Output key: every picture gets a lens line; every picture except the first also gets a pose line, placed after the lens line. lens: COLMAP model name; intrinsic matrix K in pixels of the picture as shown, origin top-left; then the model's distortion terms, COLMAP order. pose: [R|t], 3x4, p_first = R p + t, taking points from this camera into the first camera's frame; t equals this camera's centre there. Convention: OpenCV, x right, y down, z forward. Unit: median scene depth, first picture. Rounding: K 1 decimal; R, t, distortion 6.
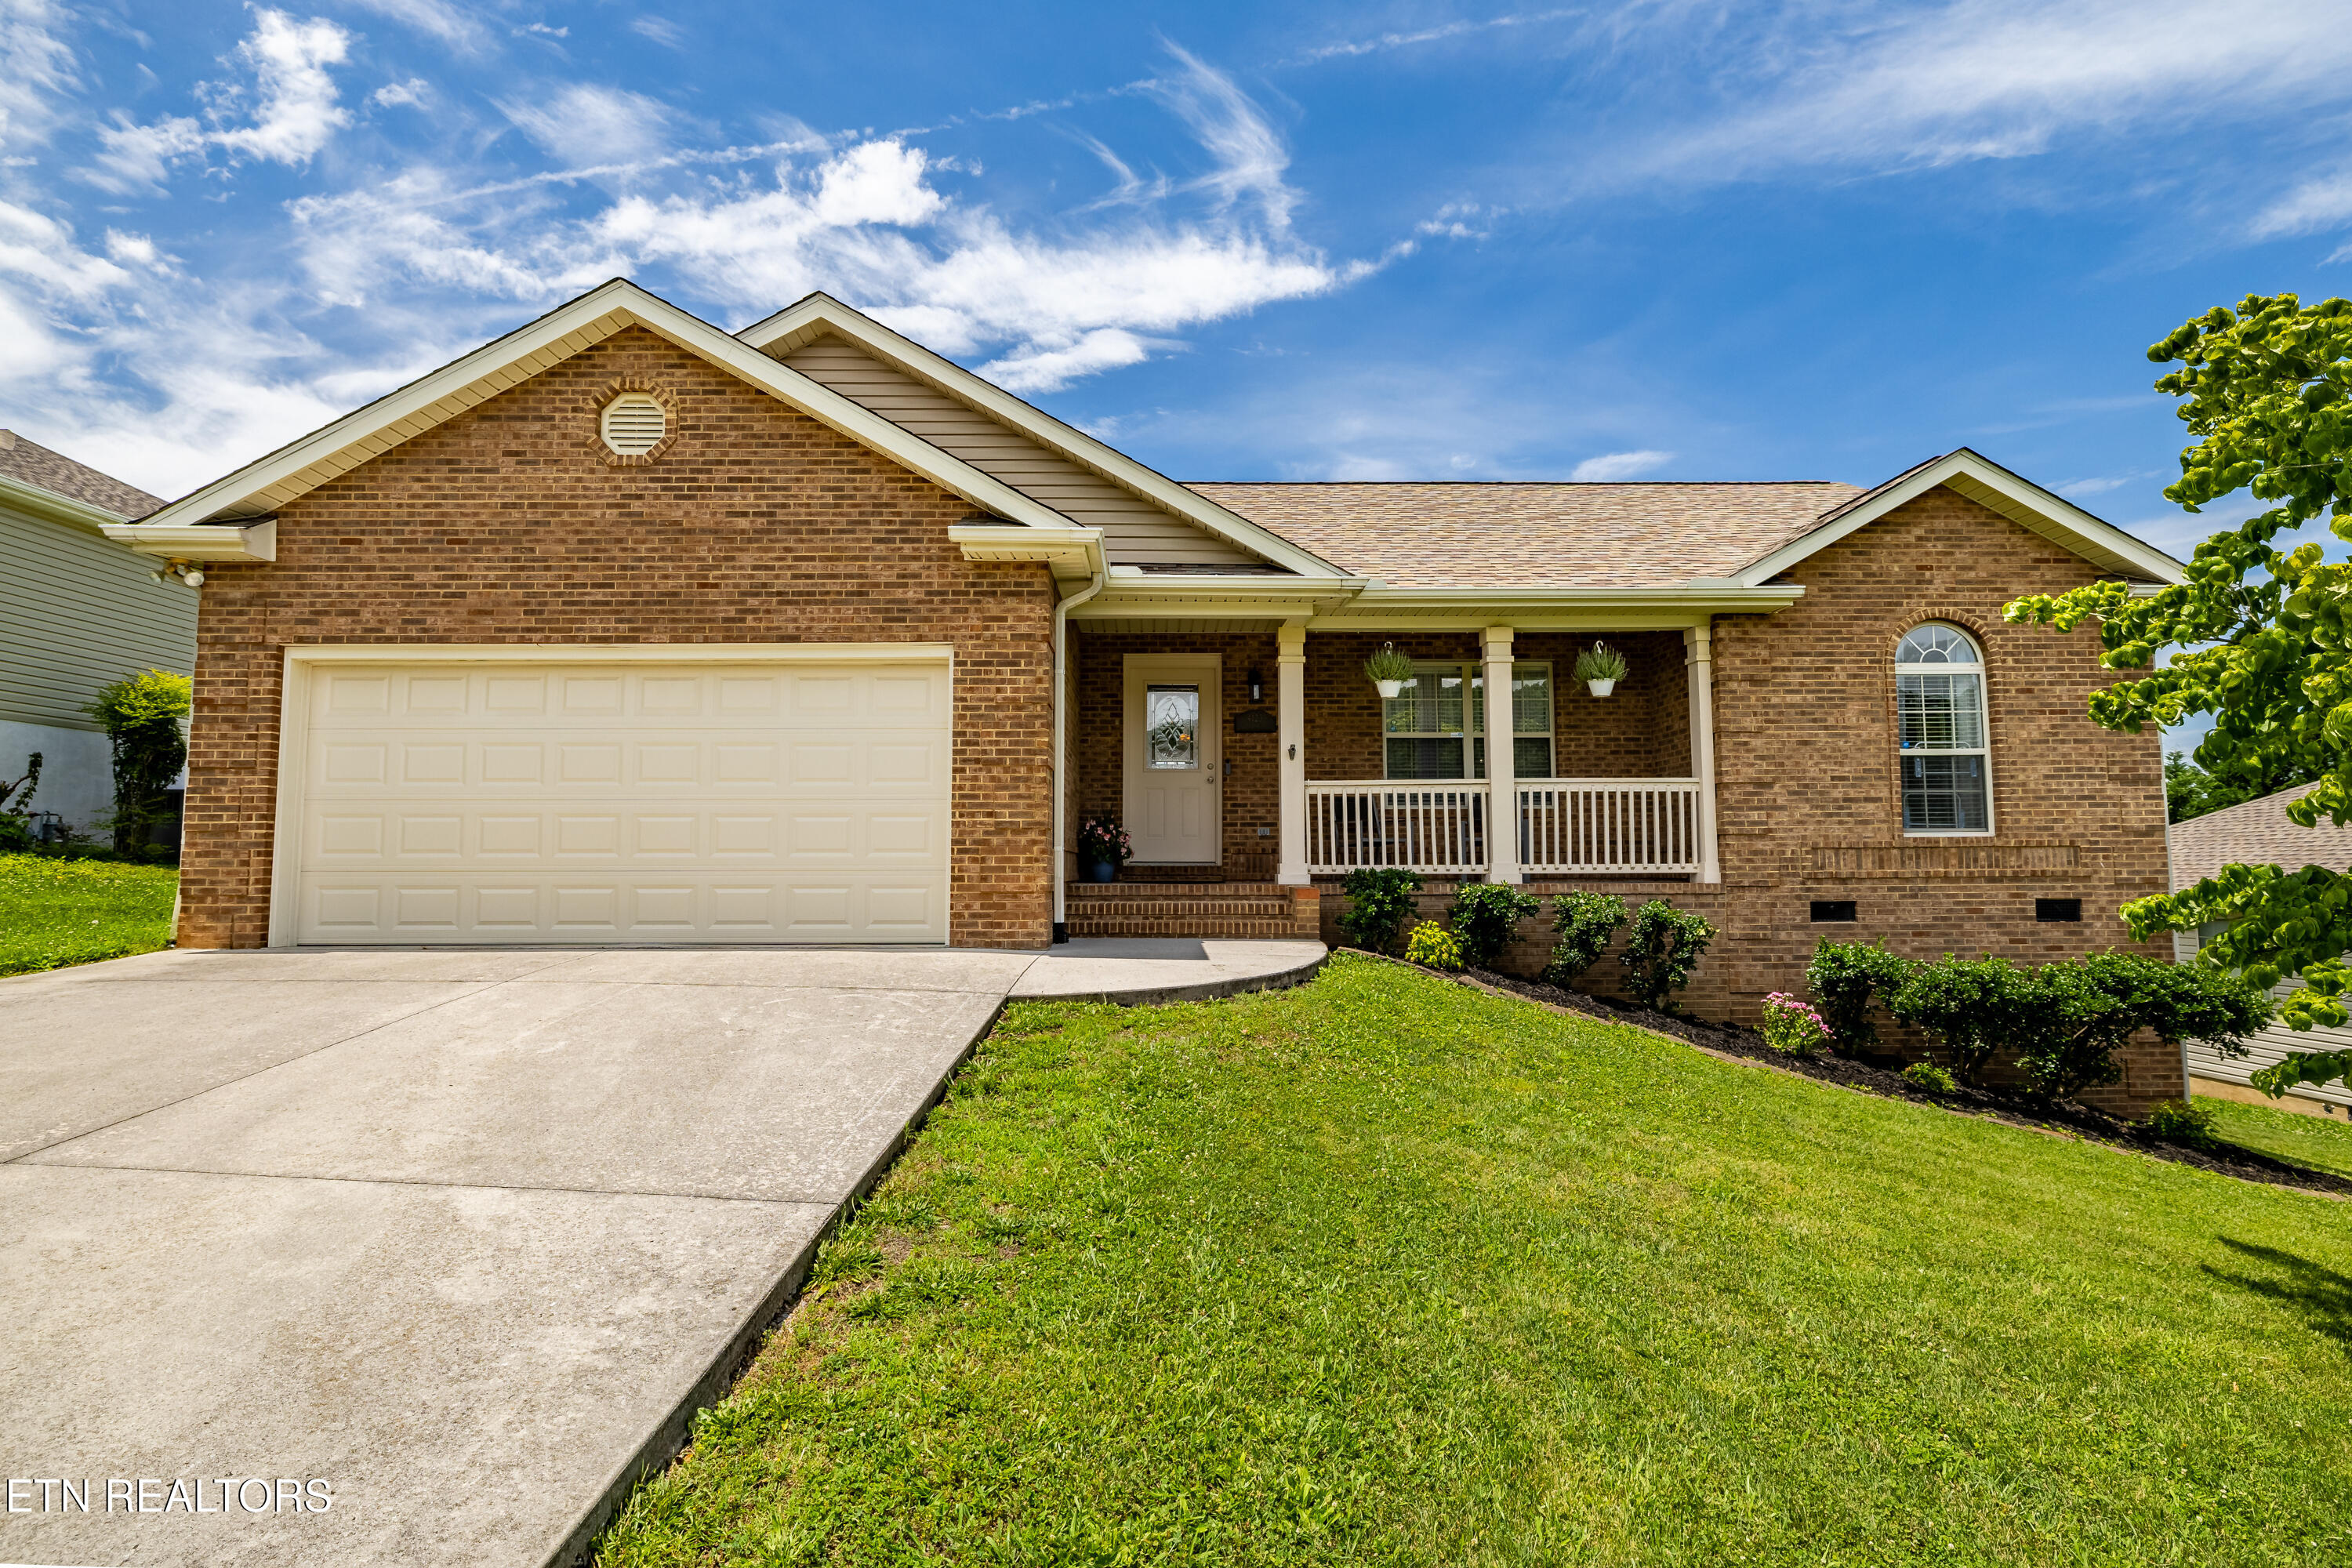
lens RADIAL K [[1190.0, 0, 1176.0], [0, 1190.0, 784.0], [0, 0, 1]] dist [-0.004414, 0.000969]
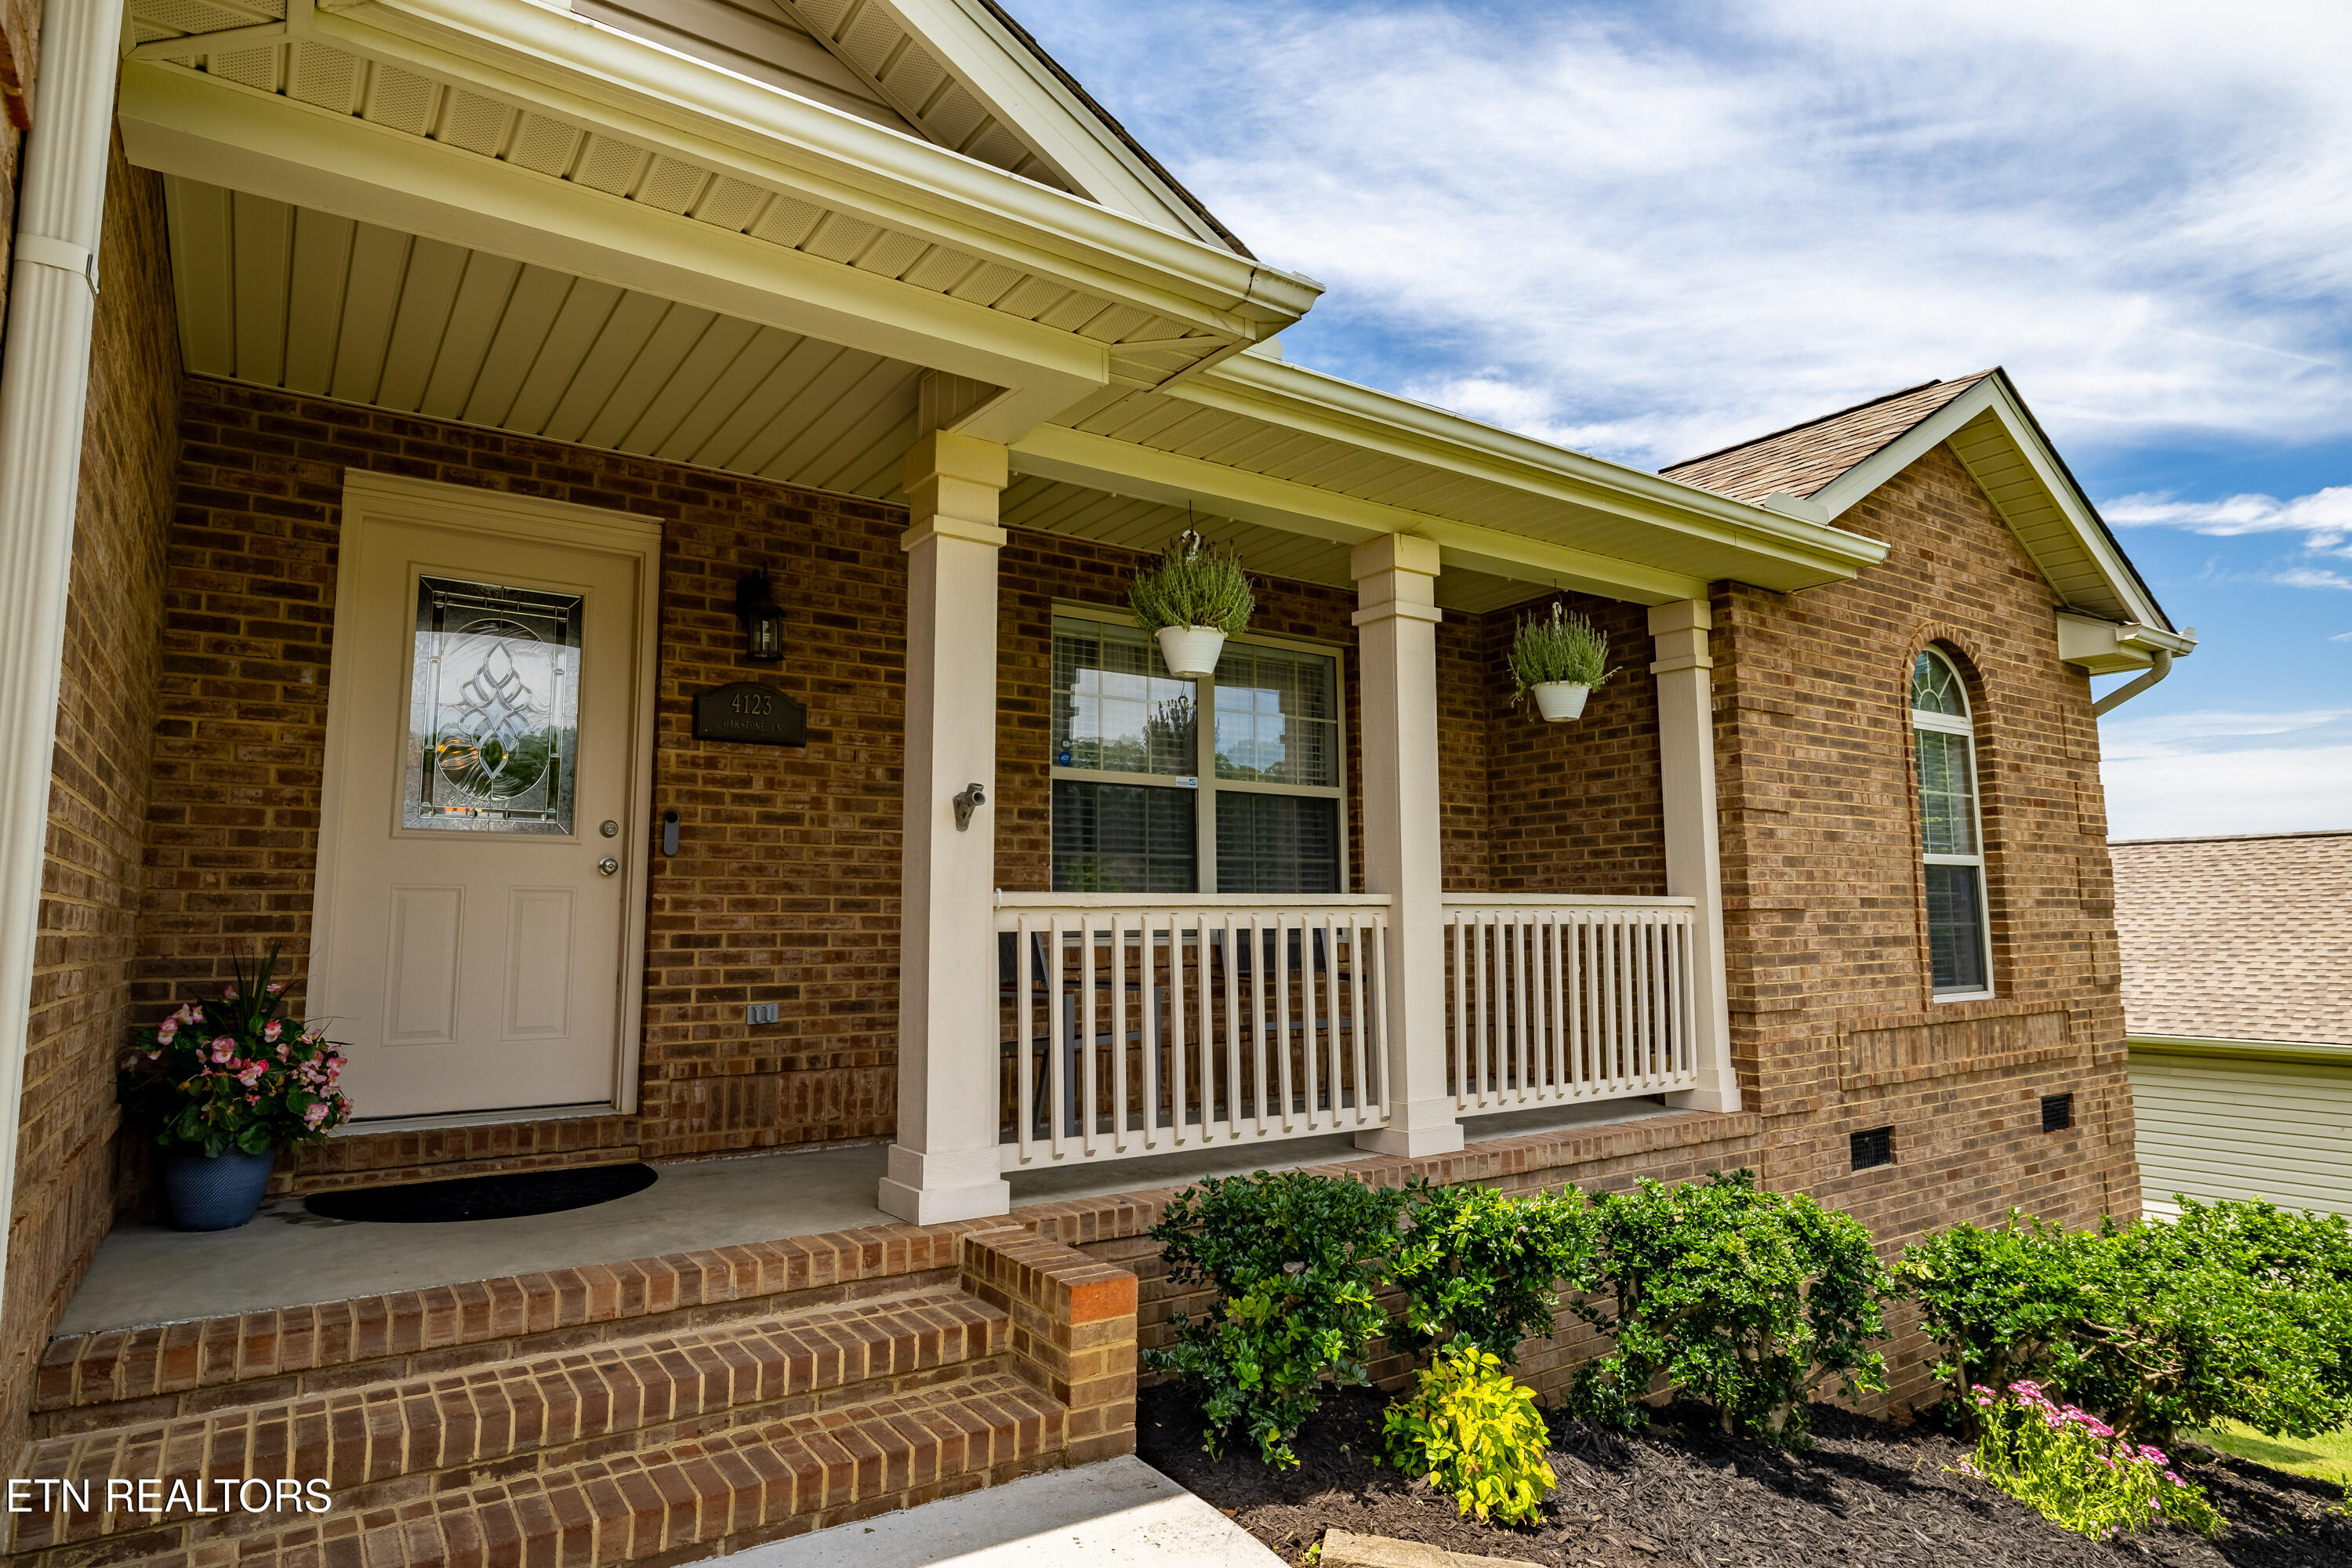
lens RADIAL K [[1310.9, 0, 1165.4], [0, 1310.9, 784.0], [0, 0, 1]] dist [0.000237, -0.000324]
pose [[0.833893, 0.060201, 0.548633, -0.055476], [-0.036264, 0.997862, -0.054376, -0.014838], [-0.550734, 0.025448, 0.834293, 0.666038]]
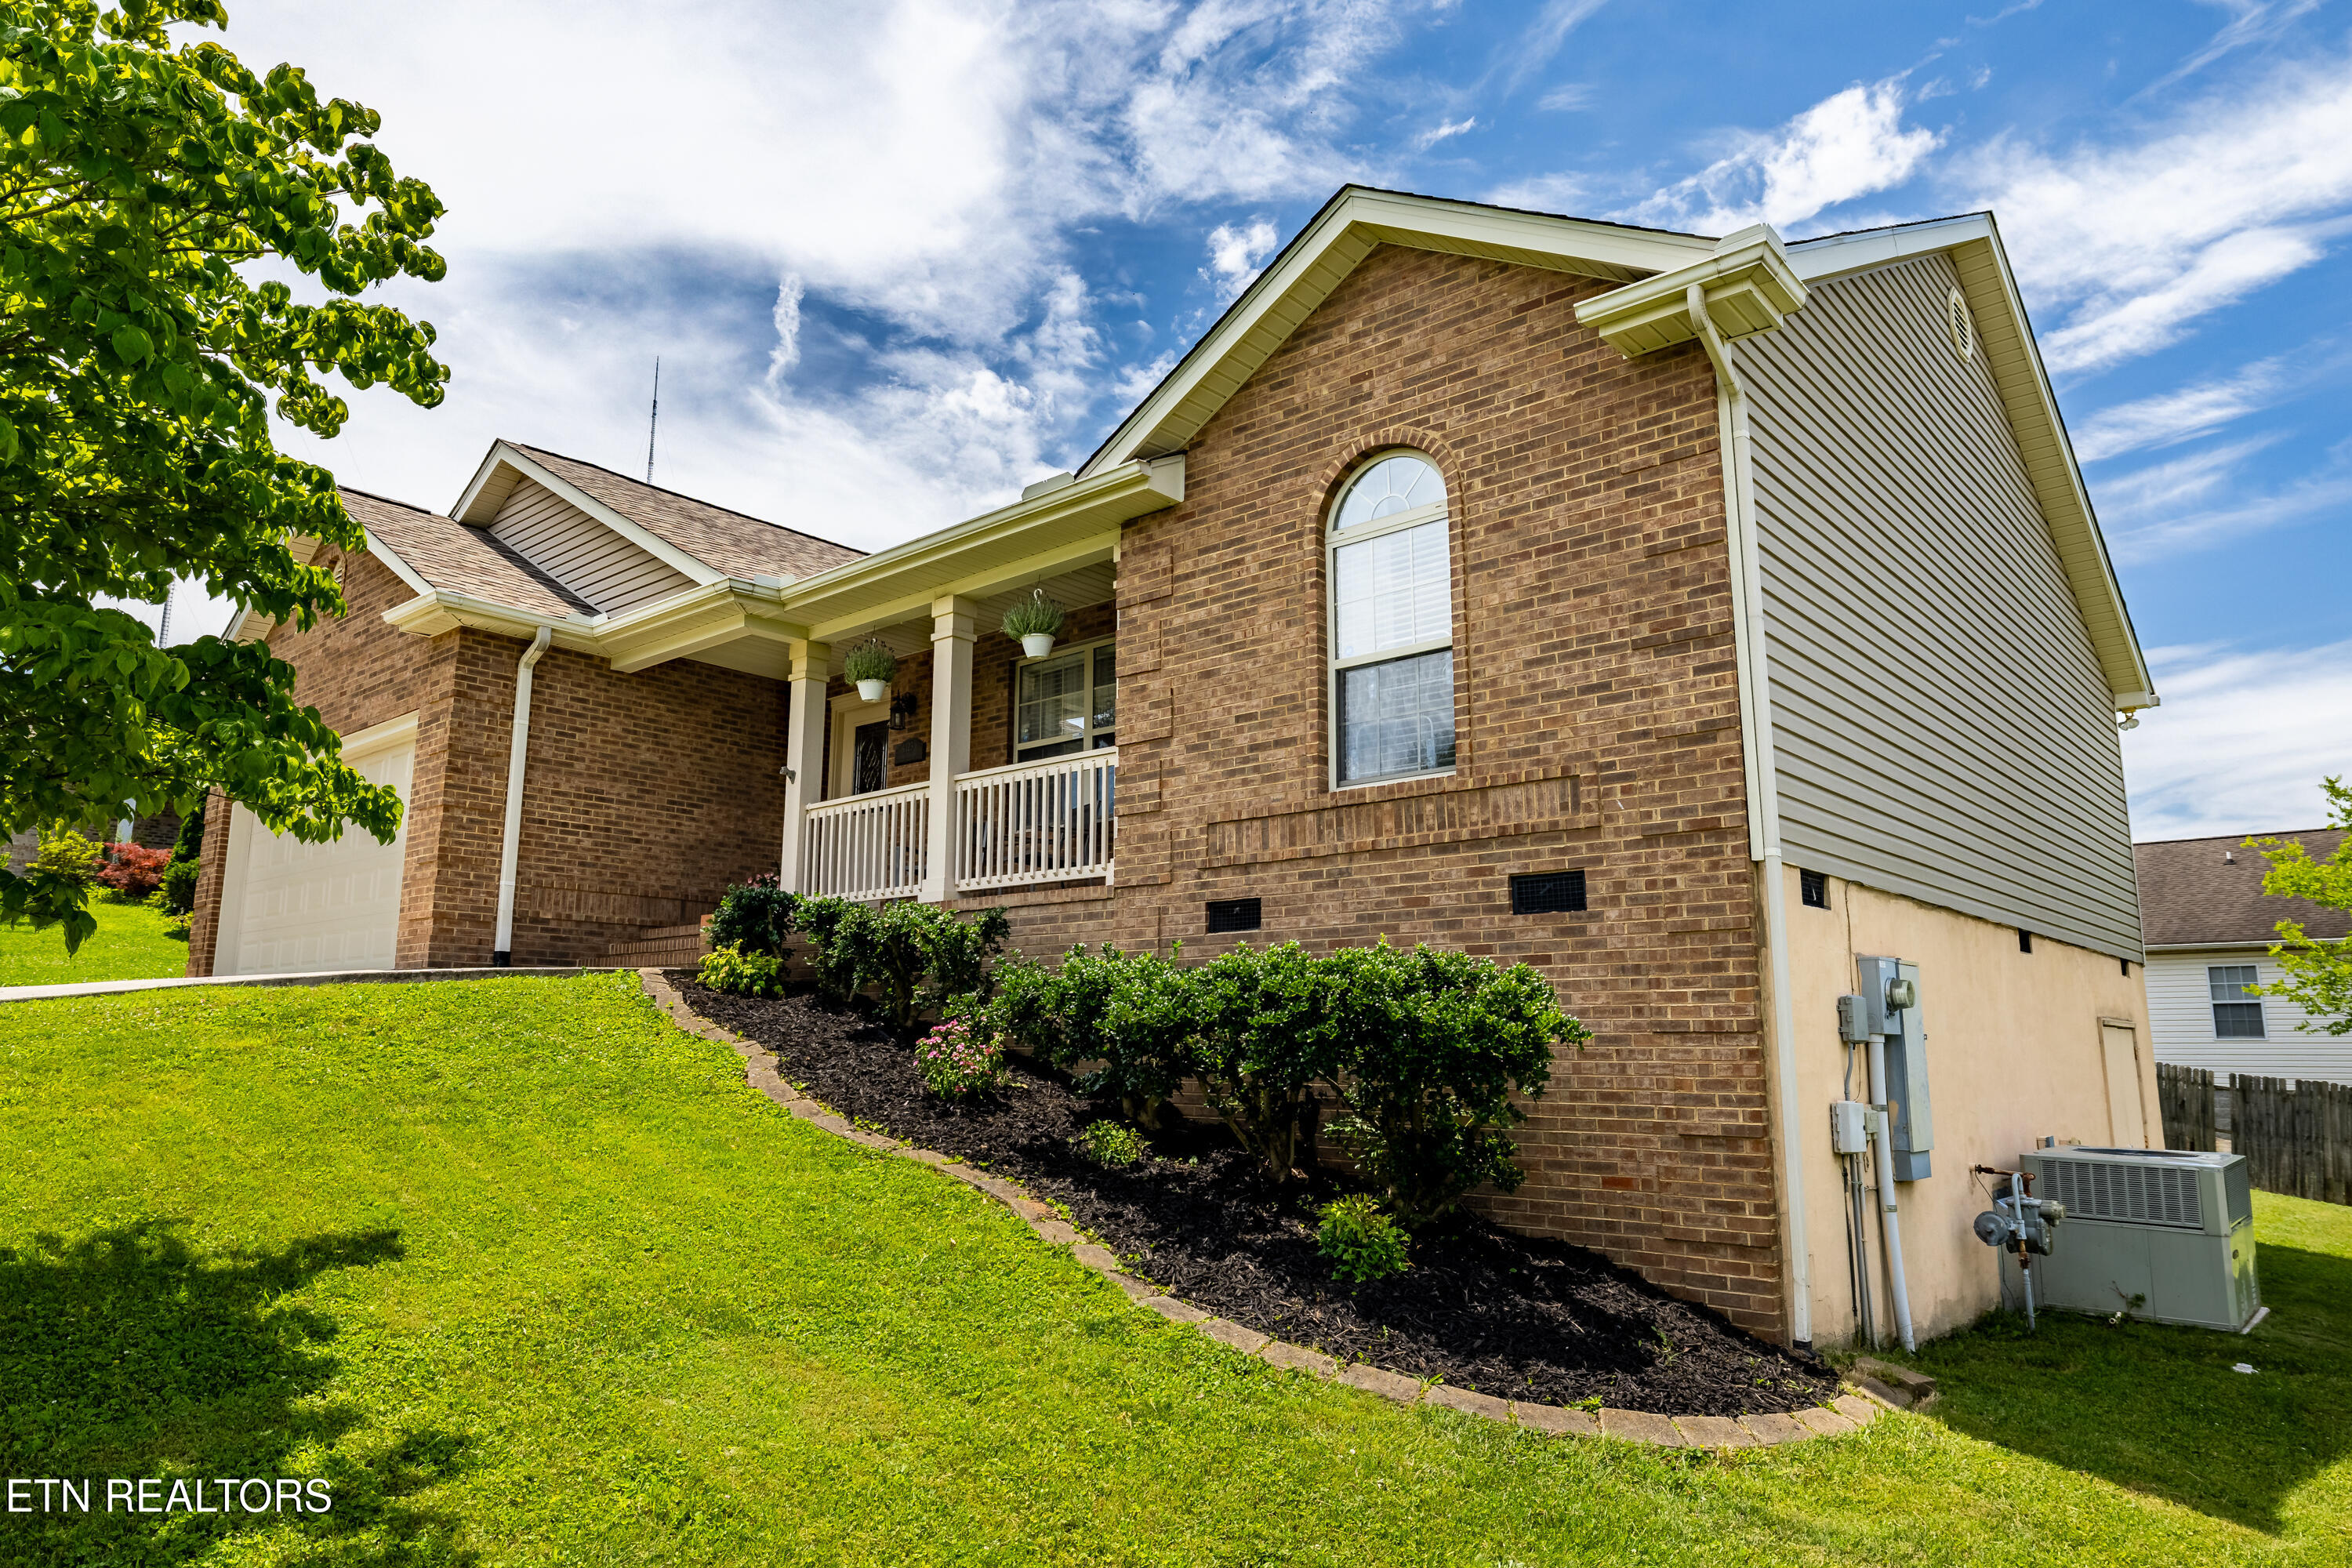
lens RADIAL K [[1490.3, 0, 1169.7], [0, 1490.3, 795.1], [0, 0, 1]] dist [0.001352, -0.002635]
pose [[0.733403, -0.108377, -0.671100, 1.084175], [0.037668, 0.992172, -0.119062, 0.137013], [0.678750, 0.062042, 0.731744, 0.355437]]
